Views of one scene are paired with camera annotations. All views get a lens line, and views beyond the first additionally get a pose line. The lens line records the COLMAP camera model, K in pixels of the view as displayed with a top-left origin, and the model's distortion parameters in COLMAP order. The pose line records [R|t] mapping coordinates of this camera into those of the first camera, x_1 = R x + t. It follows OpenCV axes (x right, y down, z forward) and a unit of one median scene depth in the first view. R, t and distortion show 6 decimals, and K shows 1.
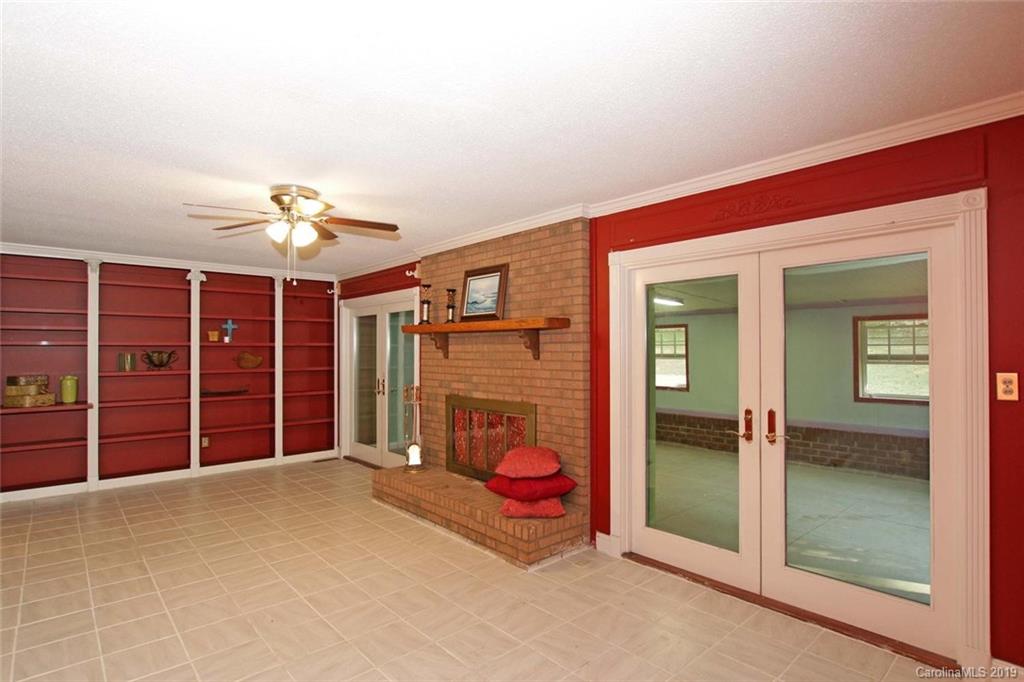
lens RADIAL K [[529.5, 0, 513.9], [0, 529.5, 345.0], [0, 0, 1]] dist [-0.027341, -0.000439]
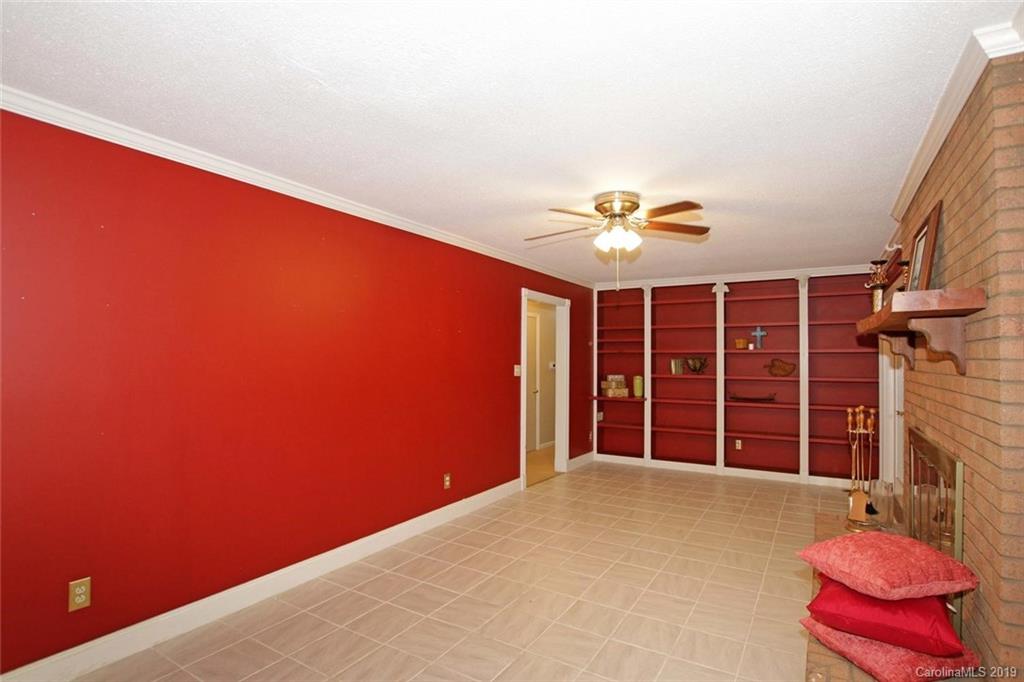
lens RADIAL K [[493.7, 0, 514.9], [0, 493.7, 340.5], [0, 0, 1]] dist [-0.033065, 0.000240]
pose [[0.305620, -0.029312, -0.951702, 0.233142], [-0.001827, 0.999506, -0.031371, 0.009139], [0.952152, 0.011326, 0.305416, 0.301177]]
